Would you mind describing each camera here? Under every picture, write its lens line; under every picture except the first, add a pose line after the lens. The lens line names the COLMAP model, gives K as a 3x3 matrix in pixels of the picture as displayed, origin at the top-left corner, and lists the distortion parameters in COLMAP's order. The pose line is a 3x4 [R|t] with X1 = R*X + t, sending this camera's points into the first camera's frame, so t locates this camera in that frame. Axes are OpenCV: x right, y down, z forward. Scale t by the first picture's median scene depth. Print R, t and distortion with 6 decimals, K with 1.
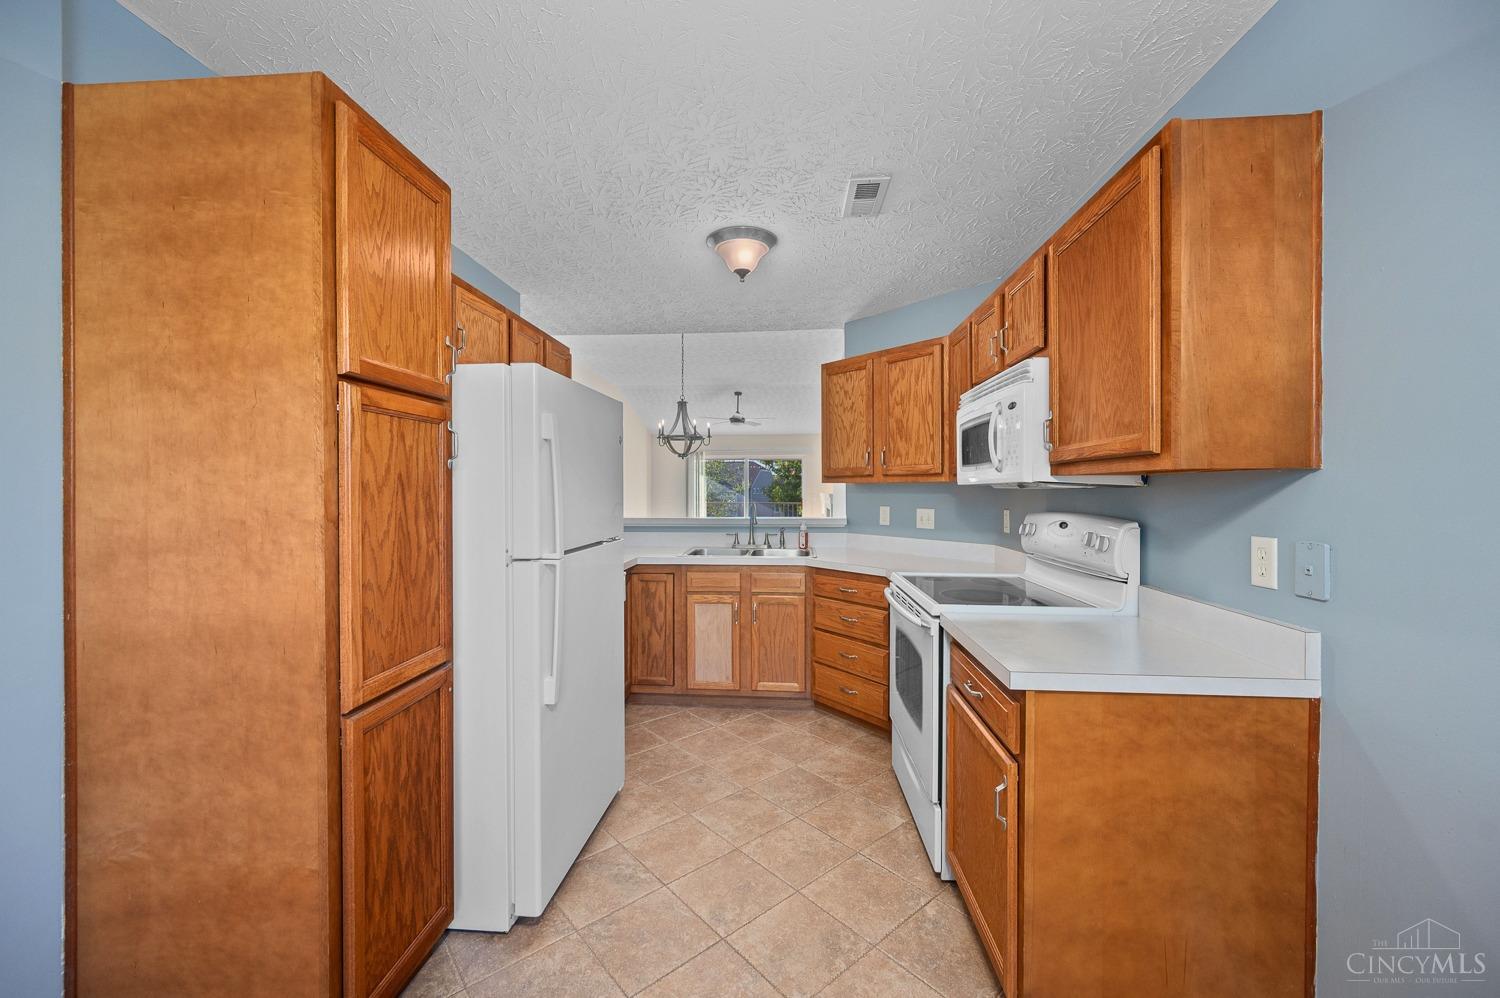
lens RADIAL K [[595.1, 0, 749.3], [0, 595.1, 492.2], [0, 0, 1]] dist [0.000407, 0.000243]
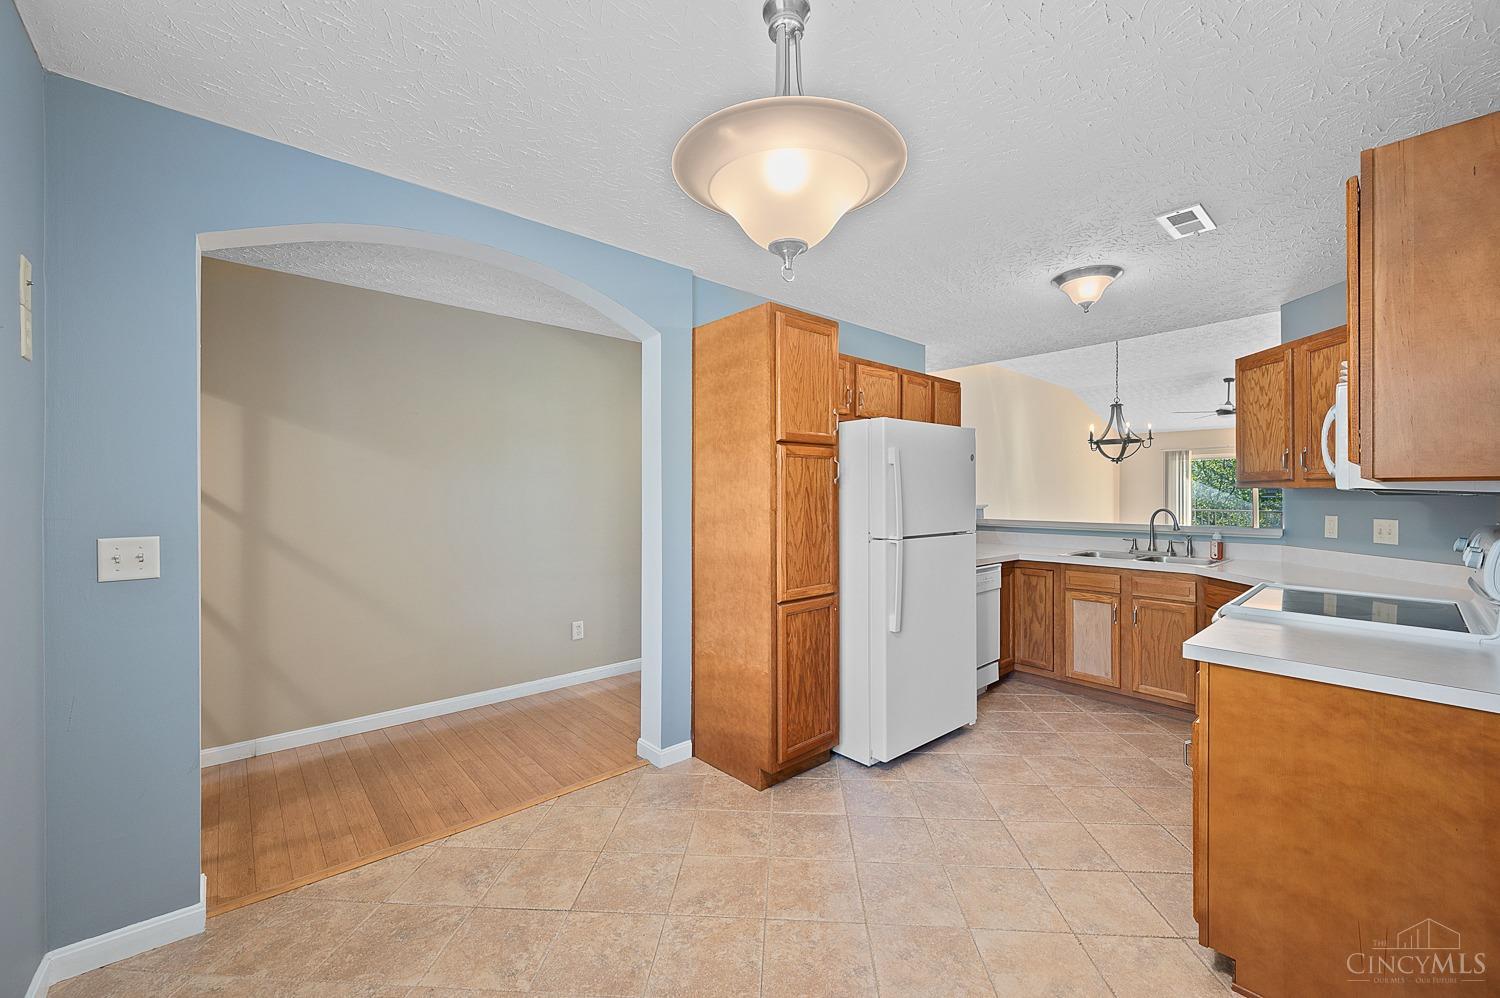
lens RADIAL K [[595.1, 0, 749.3], [0, 595.1, 492.2], [0, 0, 1]] dist [0.000407, 0.000243]
pose [[0.712389, -0.001324, -0.701783, 0.562701], [-0.004237, 0.999972, -0.006188, -0.002269], [0.701772, 0.007381, 0.712364, -0.442301]]
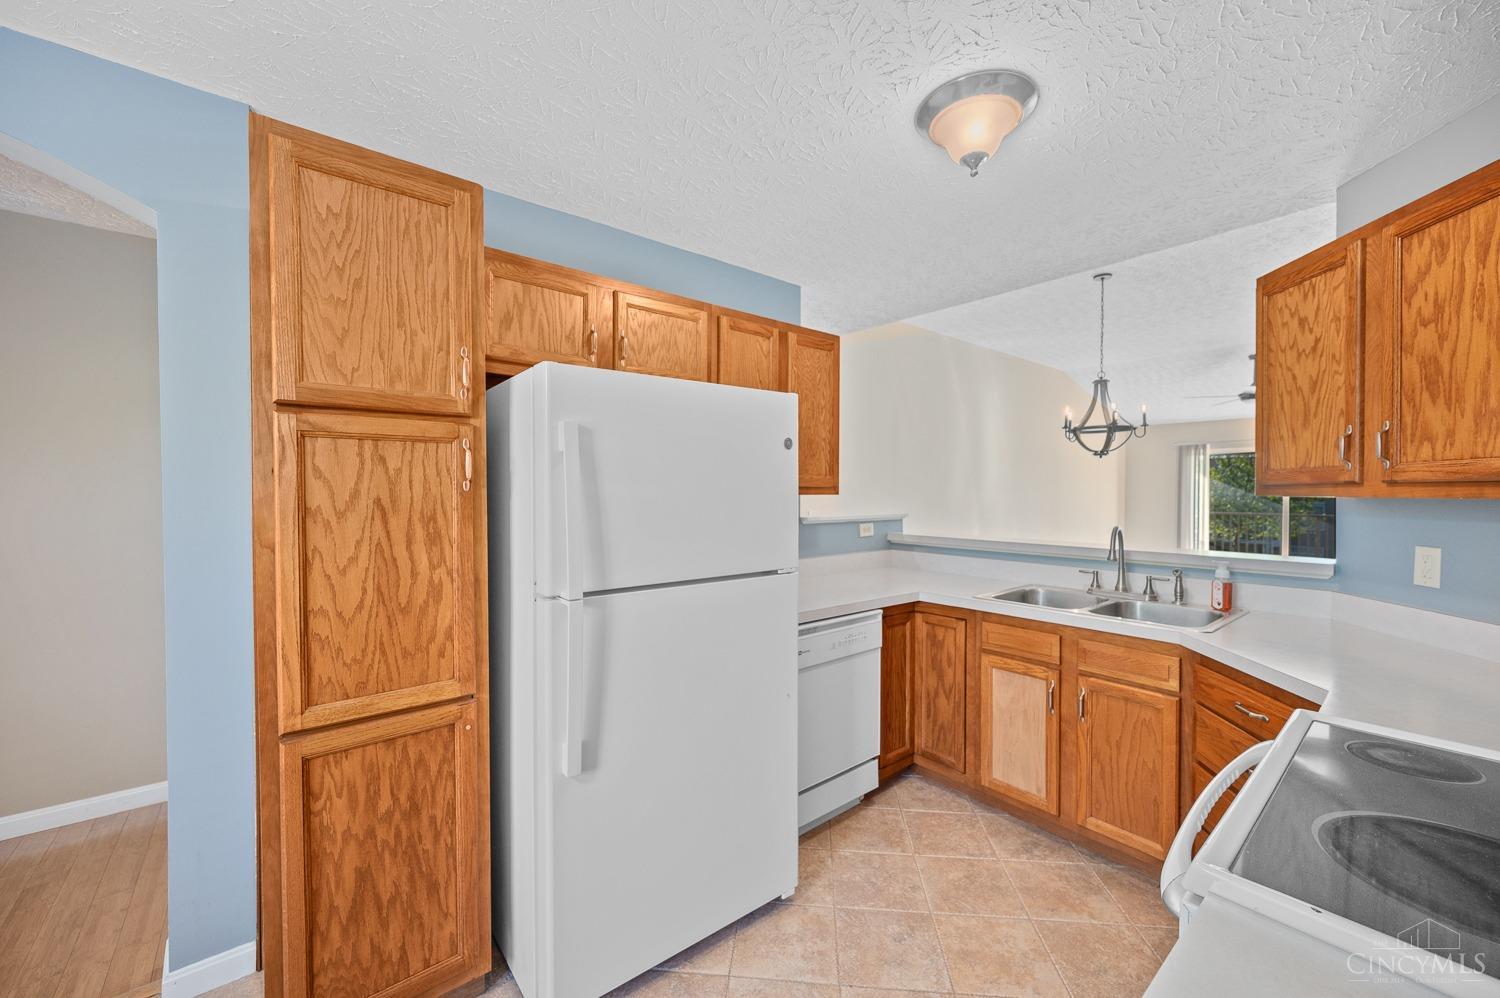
lens RADIAL K [[586.5, 0, 750.0], [0, 586.5, 499.0], [0, 0, 1]] dist [-0.001337, 0.000145]
pose [[0.686861, 0.011522, -0.726698, 0.473548], [-0.005756, 0.999929, 0.010415, -0.038740], [0.726766, -0.002971, 0.686878, 0.708586]]
